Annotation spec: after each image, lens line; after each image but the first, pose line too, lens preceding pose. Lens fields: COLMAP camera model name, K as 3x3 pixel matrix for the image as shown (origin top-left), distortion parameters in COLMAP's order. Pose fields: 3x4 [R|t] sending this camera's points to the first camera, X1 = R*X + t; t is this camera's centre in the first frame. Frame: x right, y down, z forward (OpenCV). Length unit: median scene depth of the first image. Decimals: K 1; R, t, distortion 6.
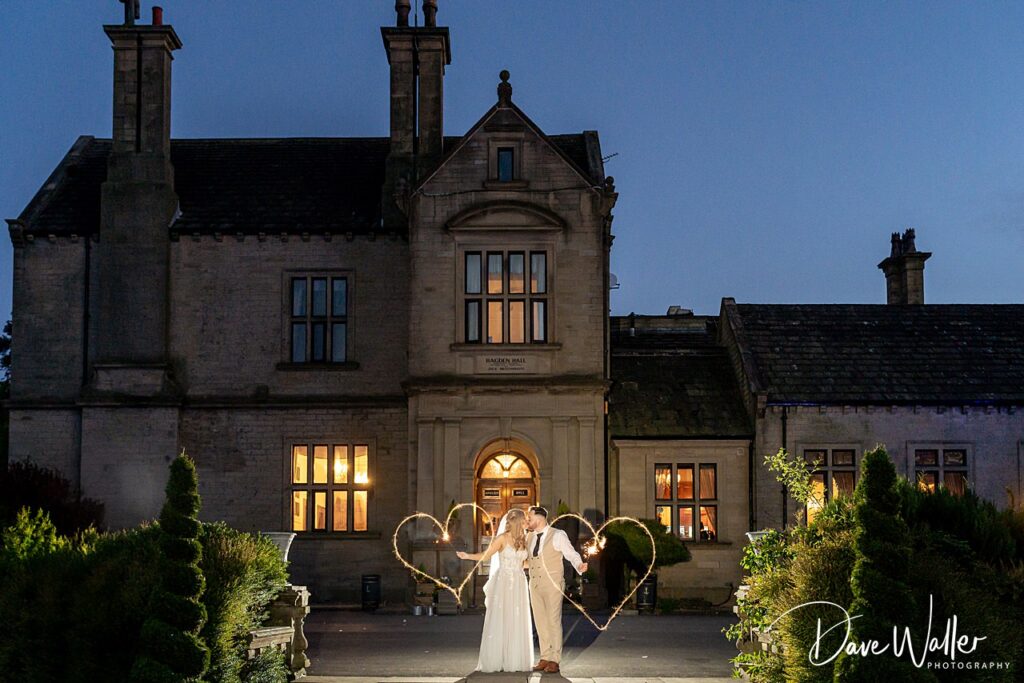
lens RADIAL K [[1376.6, 0, 510.1], [0, 1376.6, 406.9], [0, 0, 1]] dist [-0.020287, -0.028633]
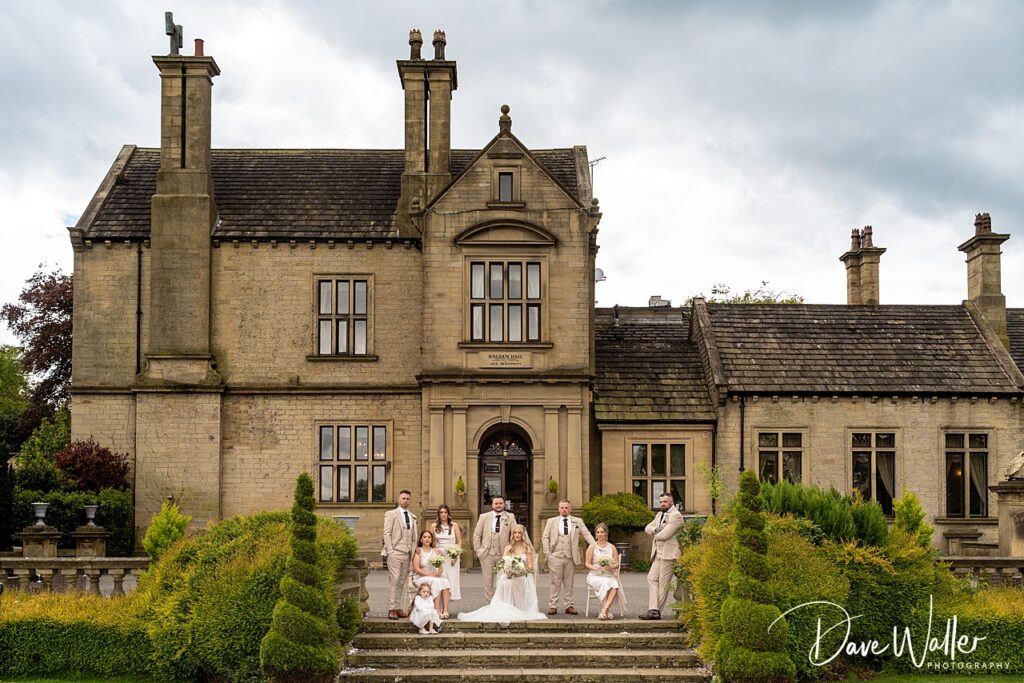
lens RADIAL K [[1599.3, 0, 542.0], [0, 1599.3, 343.7], [0, 0, 1]] dist [-0.041816, -0.010025]
pose [[0.999625, 0.003227, 0.027178, -0.008707], [-0.003471, 0.999954, 0.008935, -0.054091], [-0.027147, -0.009026, 0.999591, -0.343272]]
